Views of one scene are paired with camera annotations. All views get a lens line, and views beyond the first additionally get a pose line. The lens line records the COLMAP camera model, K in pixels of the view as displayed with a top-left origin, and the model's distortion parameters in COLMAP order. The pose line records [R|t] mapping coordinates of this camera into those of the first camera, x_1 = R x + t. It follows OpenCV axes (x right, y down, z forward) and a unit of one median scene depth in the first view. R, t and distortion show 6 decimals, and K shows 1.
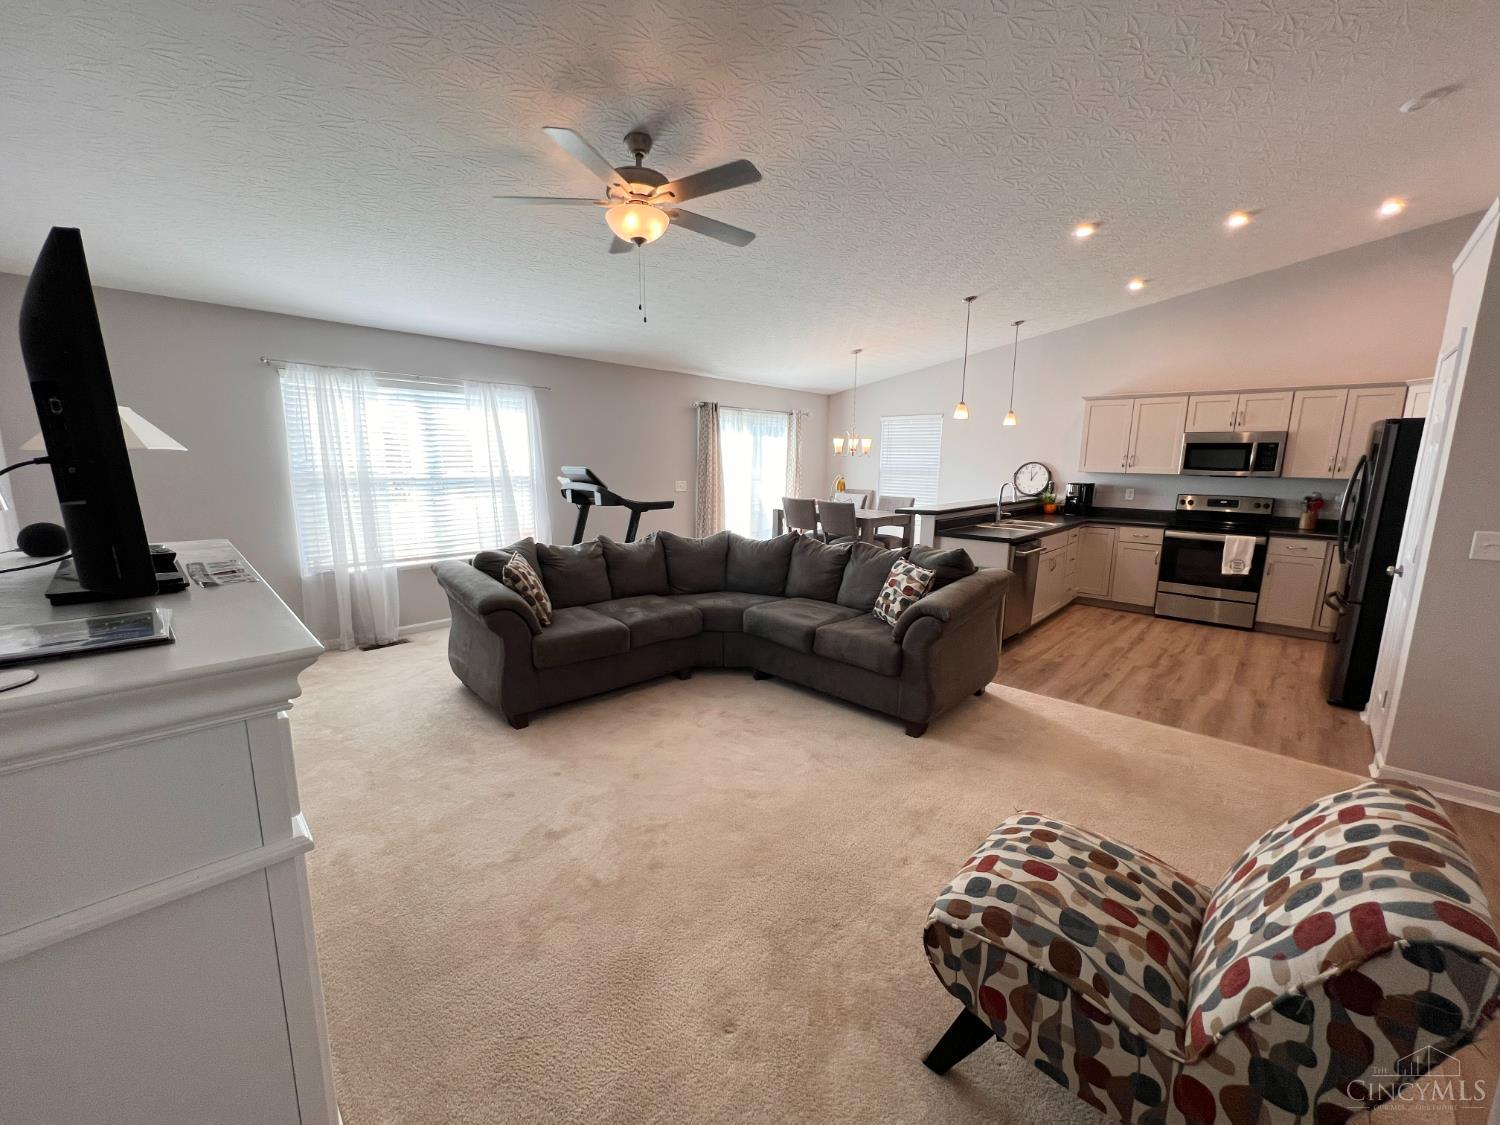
lens RADIAL K [[598.4, 0, 750.0], [0, 598.4, 570.7], [0, 0, 1]] dist [-0.003400, -0.000062]
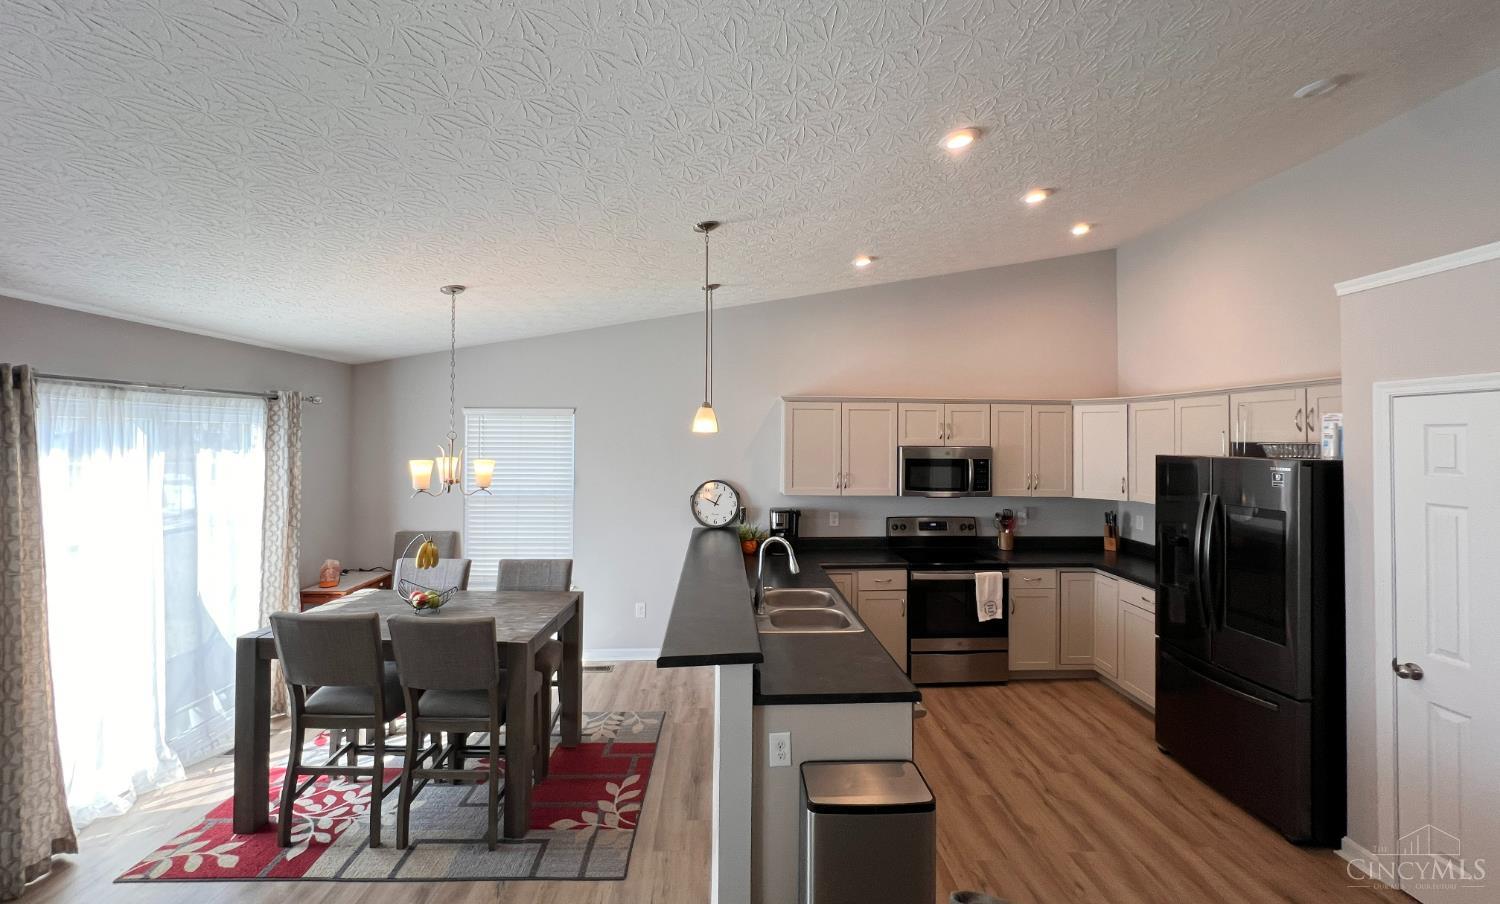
lens RADIAL K [[603.9, 0, 743.9], [0, 603.9, 428.0], [0, 0, 1]] dist [-0.000241, -0.000239]
pose [[0.704769, 0.001237, 0.709435, -0.010648], [0.131909, 0.982332, -0.132754, -0.171613], [-0.697065, 0.187142, 0.692154, 0.564993]]
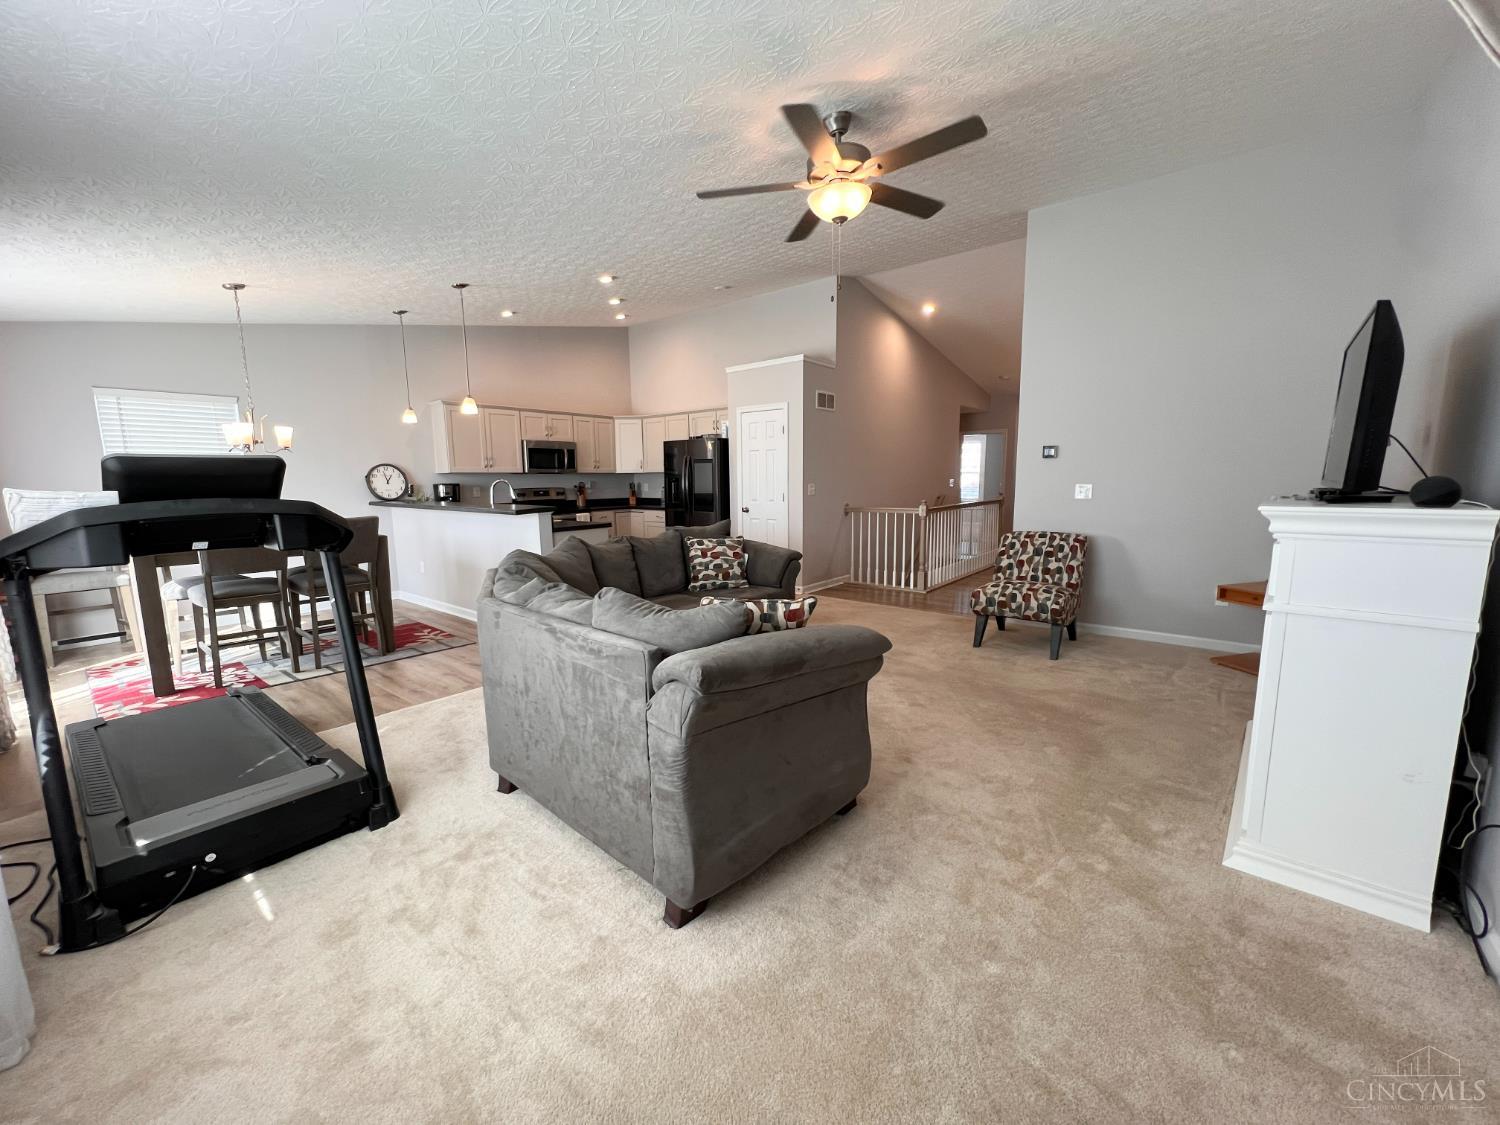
lens RADIAL K [[598.4, 0, 746.8], [0, 598.4, 560.2], [0, 0, 1]] dist [-0.003400, -0.000062]
pose [[-0.062342, -0.150800, 0.986597, -0.586063], [0.190822, 0.968483, 0.160089, -0.095109], [-0.979643, 0.198245, -0.031601, 0.620042]]
